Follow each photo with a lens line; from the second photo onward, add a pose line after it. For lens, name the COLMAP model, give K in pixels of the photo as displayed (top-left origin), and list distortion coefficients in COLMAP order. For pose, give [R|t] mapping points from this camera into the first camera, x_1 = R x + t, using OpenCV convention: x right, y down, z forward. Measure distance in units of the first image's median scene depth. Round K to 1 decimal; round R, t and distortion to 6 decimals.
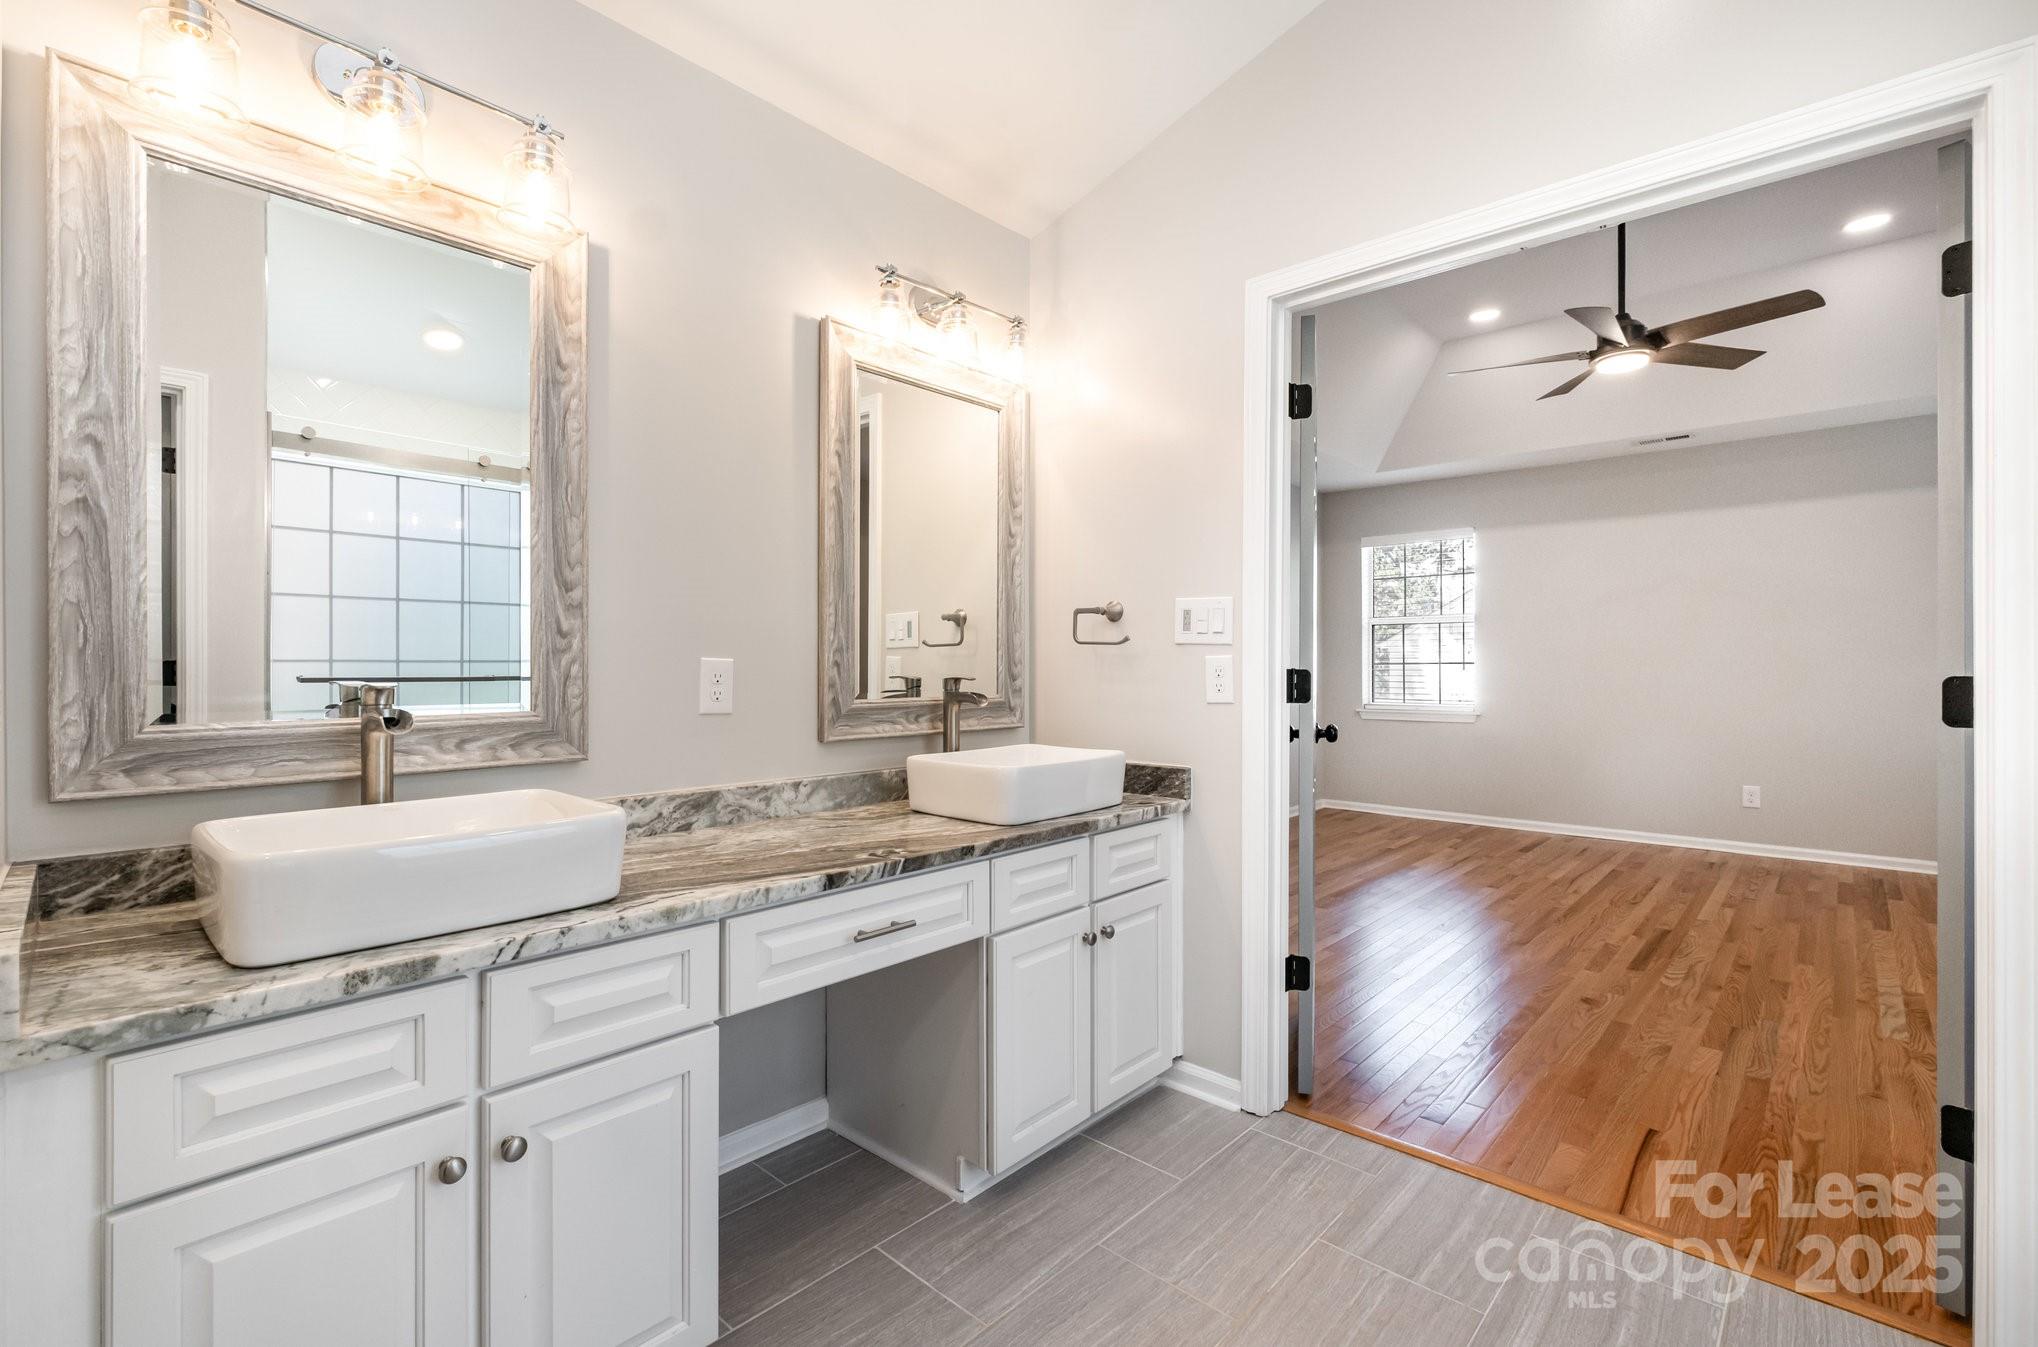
lens RADIAL K [[900.5, 0, 1019.5], [0, 900.5, 667.9], [0, 0, 1]] dist [-0.000565, -0.000604]
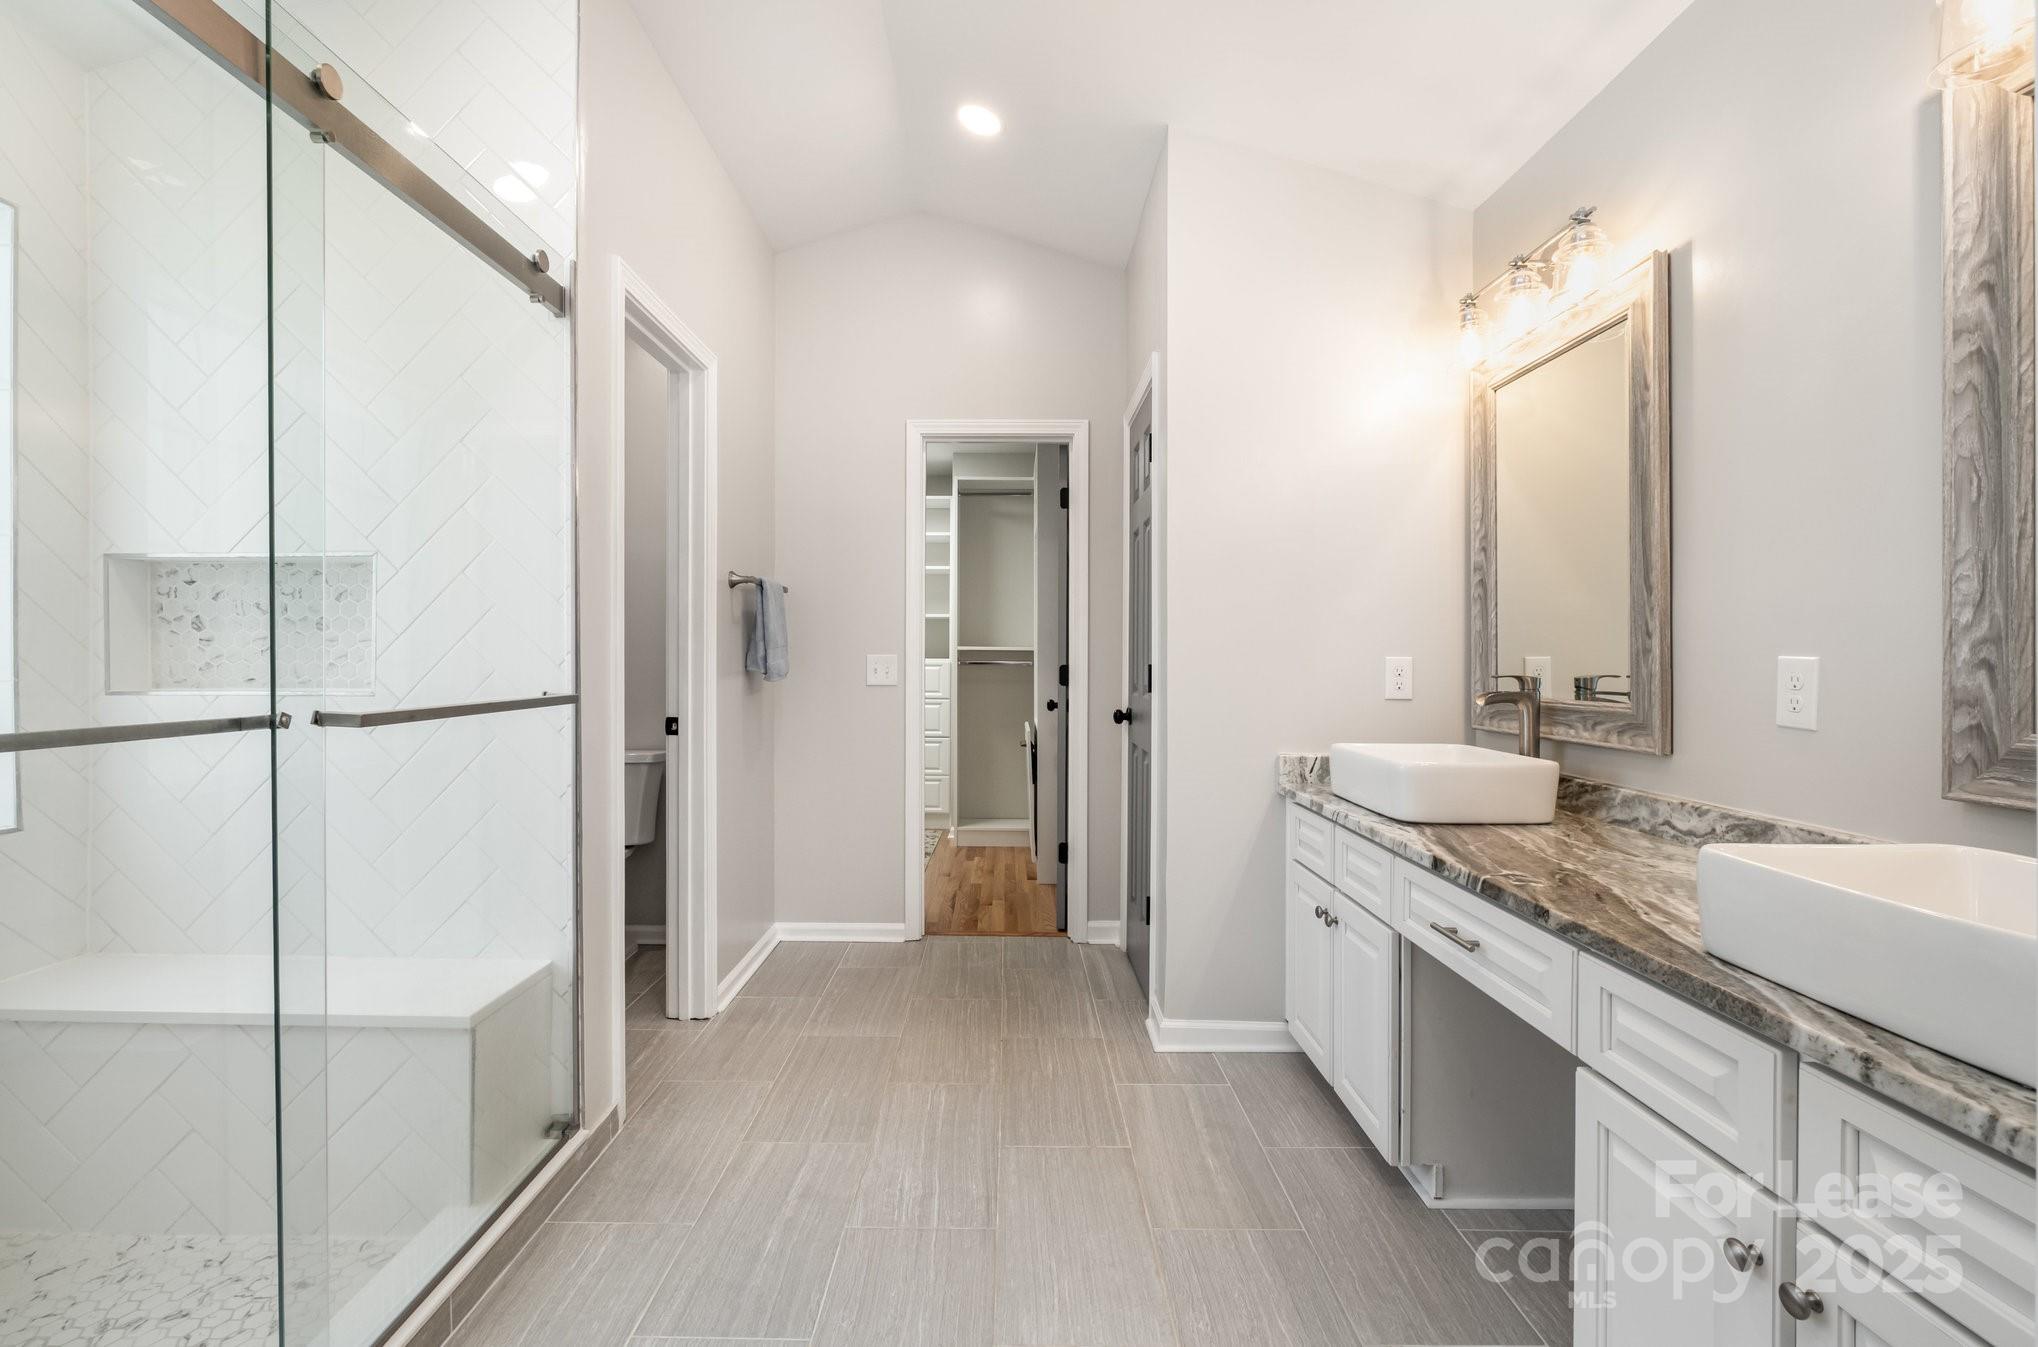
lens RADIAL K [[900.5, 0, 1017.4], [0, 900.5, 662.9], [0, 0, 1]] dist [-0.000565, -0.000604]
pose [[-0.728112, -0.004642, -0.685442, 0.867041], [-0.012634, 0.999898, 0.006649, -0.002014], [0.685342, 0.013501, -0.728096, 1.403715]]
